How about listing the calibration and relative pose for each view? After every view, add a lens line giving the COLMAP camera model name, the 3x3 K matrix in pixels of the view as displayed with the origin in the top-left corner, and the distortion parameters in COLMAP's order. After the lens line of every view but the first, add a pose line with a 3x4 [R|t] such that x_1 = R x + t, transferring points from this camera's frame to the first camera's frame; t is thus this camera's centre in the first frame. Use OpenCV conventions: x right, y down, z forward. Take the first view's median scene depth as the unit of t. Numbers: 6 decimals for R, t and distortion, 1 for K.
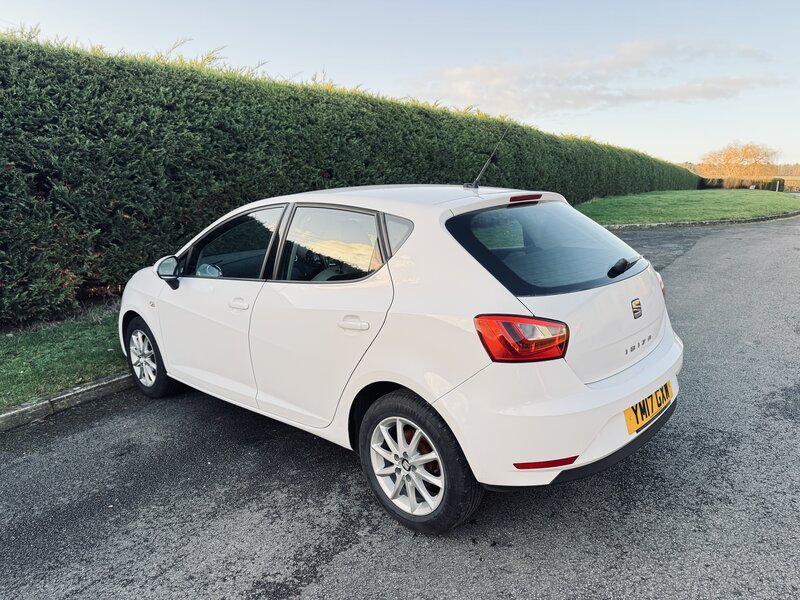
lens RADIAL K [[565.8, 0, 403.0], [0, 565.8, 308.5], [0, 0, 1]] dist [0.079727, -0.100932]
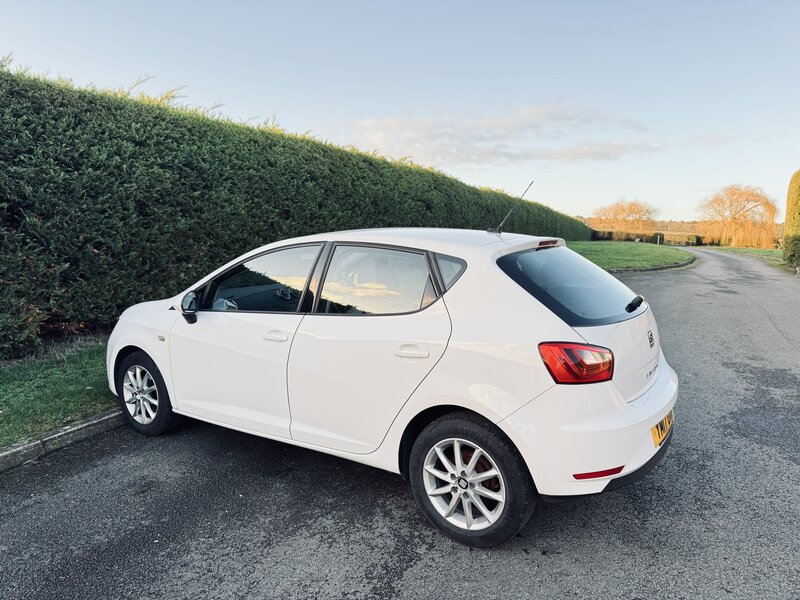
lens RADIAL K [[565.8, 0, 405.8], [0, 565.8, 305.6], [0, 0, 1]] dist [0.079727, -0.100932]
pose [[0.986782, 0.010106, 0.161740, -0.104490], [0.002759, 0.996861, -0.079120, 0.008807], [-0.162032, 0.078520, 0.983657, -0.028546]]
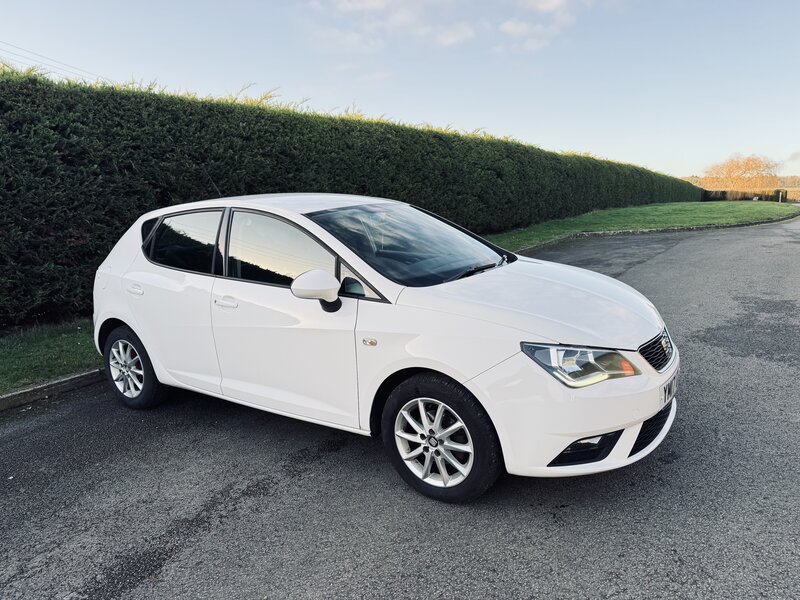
lens RADIAL K [[565.8, 0, 403.3], [0, 565.8, 308.9], [0, 0, 1]] dist [0.079727, -0.100932]
pose [[0.999720, -0.016897, -0.016541, -0.036038], [0.016353, 0.999339, -0.032459, 0.076710], [0.017078, 0.032179, 0.999336, -0.255703]]
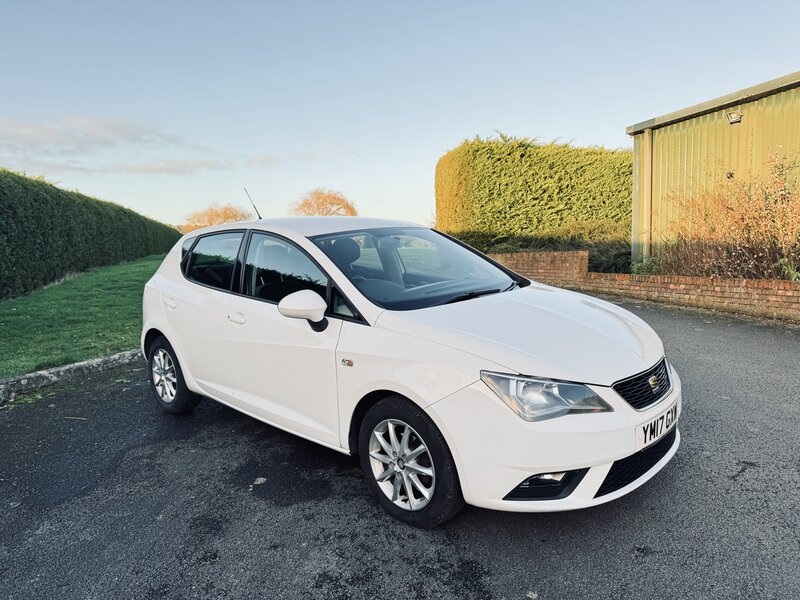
lens RADIAL K [[565.8, 0, 405.5], [0, 565.8, 314.6], [0, 0, 1]] dist [0.079727, -0.100932]
pose [[0.983367, 0.020580, -0.180459, 0.052292], [-0.031050, 0.997982, -0.055391, 0.073437], [0.178955, 0.060073, 0.982022, -0.253641]]
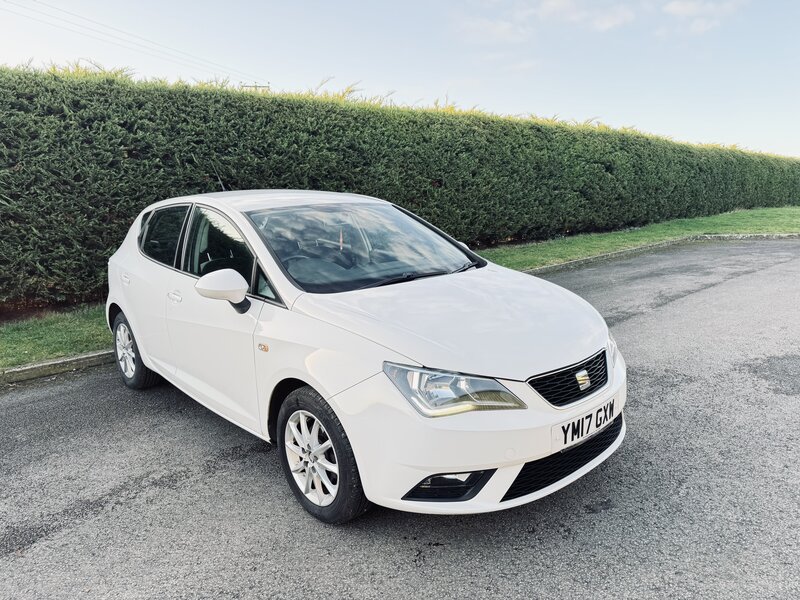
lens RADIAL K [[565.8, 0, 405.0], [0, 565.8, 313.5], [0, 0, 1]] dist [0.079727, -0.100932]
pose [[0.969358, 0.050059, -0.240500, 0.127876], [-0.053279, 0.998556, -0.006902, 0.060523], [0.239807, 0.019504, 0.970625, -0.209547]]
